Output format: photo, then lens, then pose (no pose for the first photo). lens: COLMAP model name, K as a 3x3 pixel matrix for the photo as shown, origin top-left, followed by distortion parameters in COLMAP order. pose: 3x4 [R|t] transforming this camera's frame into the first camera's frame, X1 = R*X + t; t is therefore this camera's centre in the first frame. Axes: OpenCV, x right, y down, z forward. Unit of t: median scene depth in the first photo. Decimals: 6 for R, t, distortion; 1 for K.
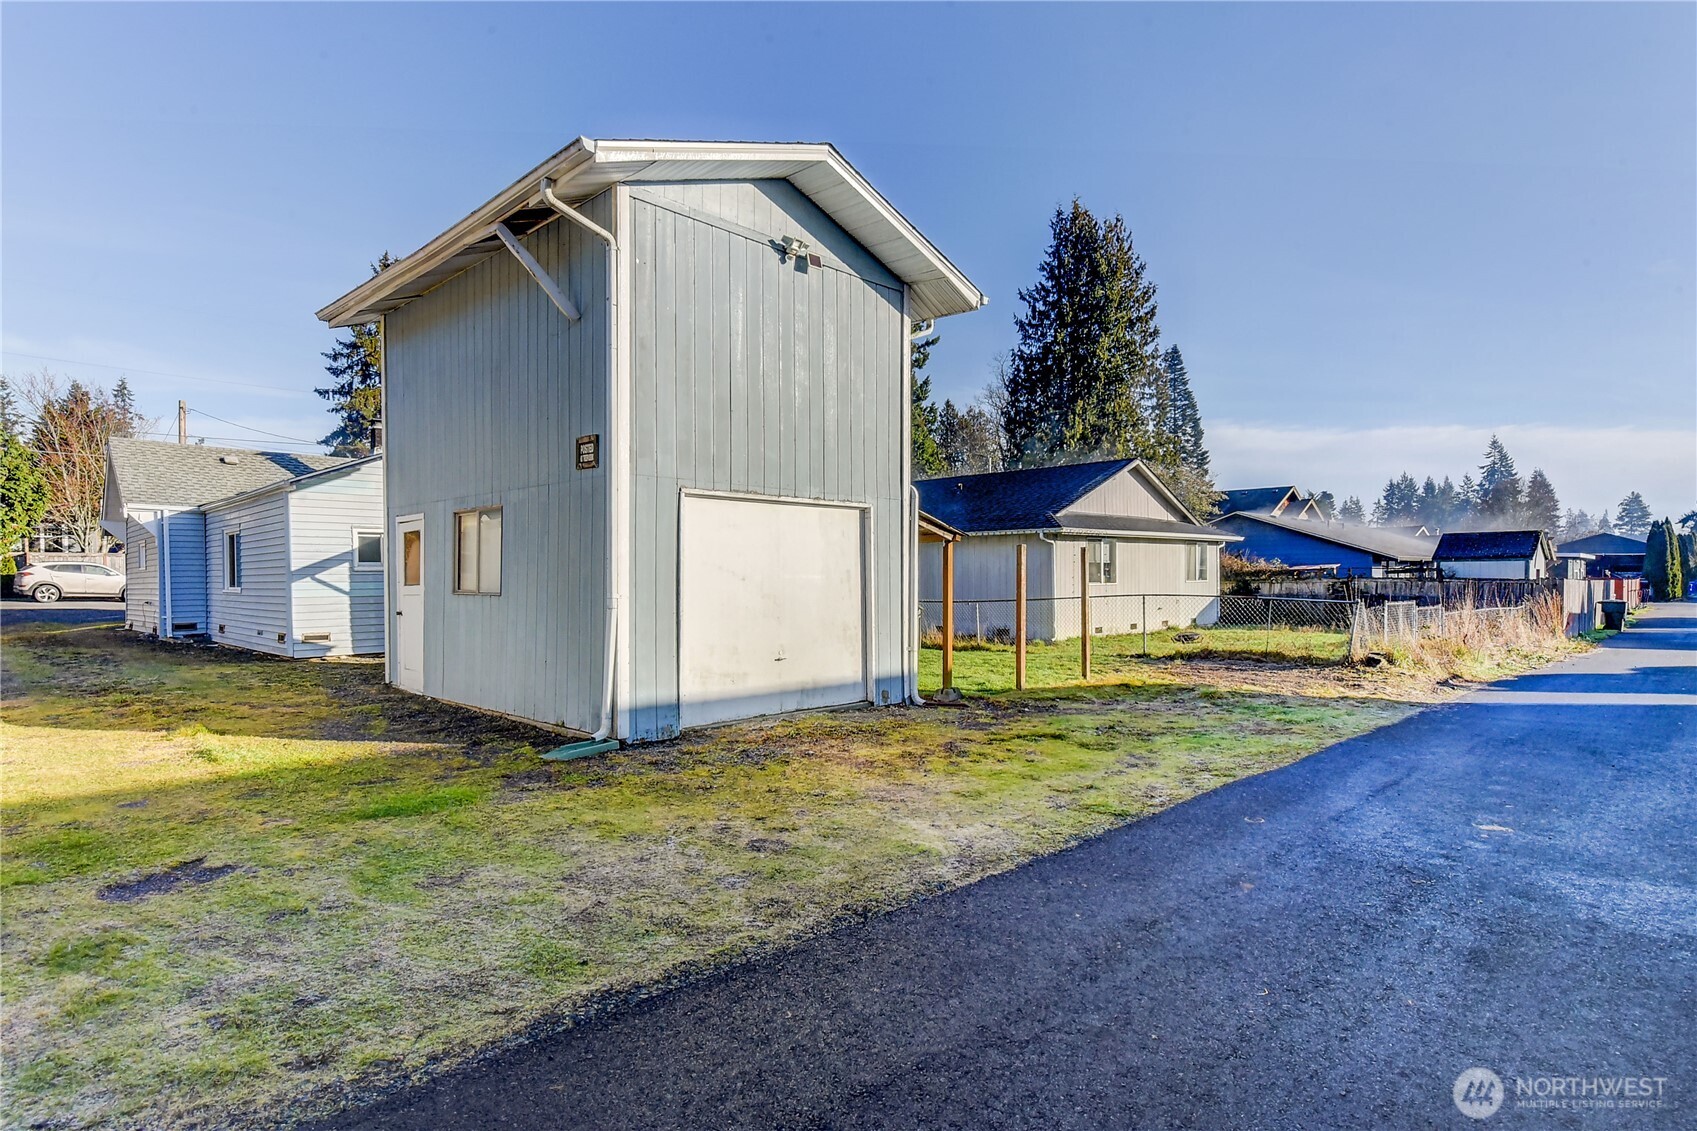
lens RADIAL K [[885.9, 0, 848.6], [0, 885.9, 605.8], [0, 0, 1]] dist [0.000715, 0.000037]
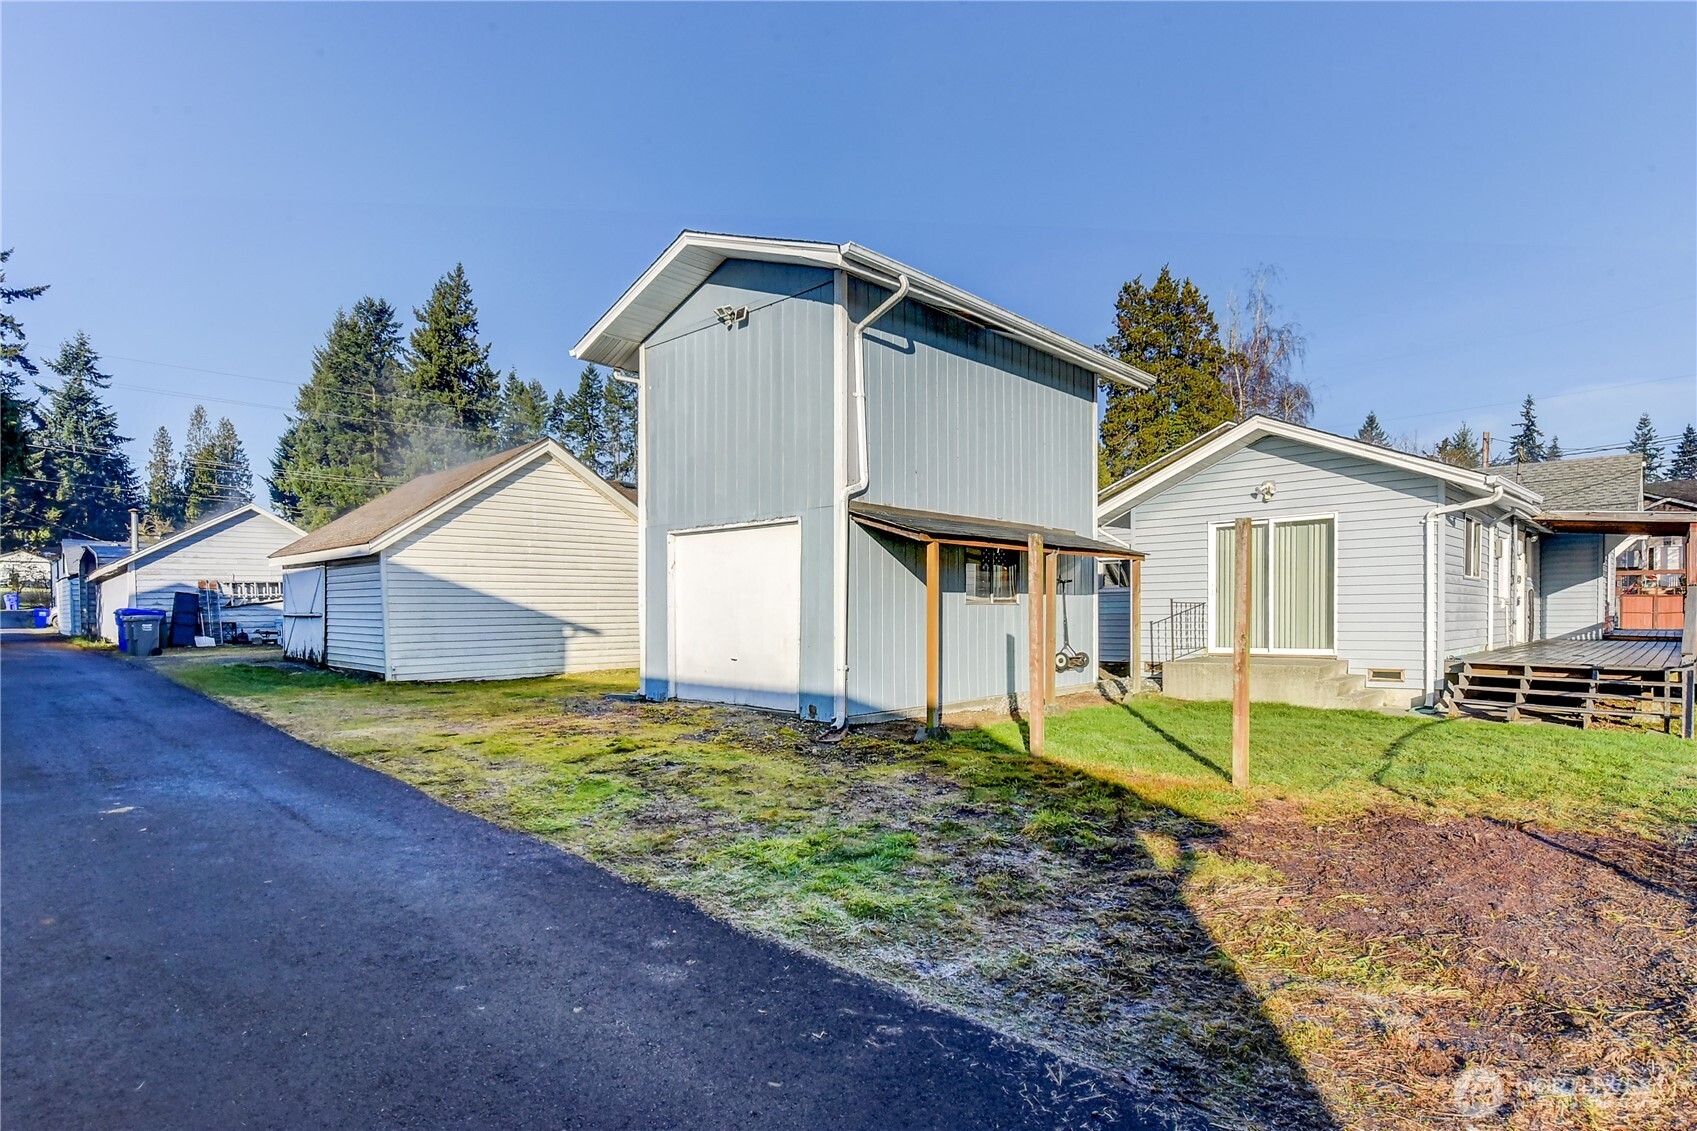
lens RADIAL K [[885.9, 0, 848.6], [0, 885.9, 605.8], [0, 0, 1]] dist [0.000715, 0.000037]
pose [[0.026239, -0.003193, -0.999651, 1.019035], [-0.028876, 0.999575, -0.003951, -0.010135], [0.999239, 0.028970, 0.026135, 1.028535]]
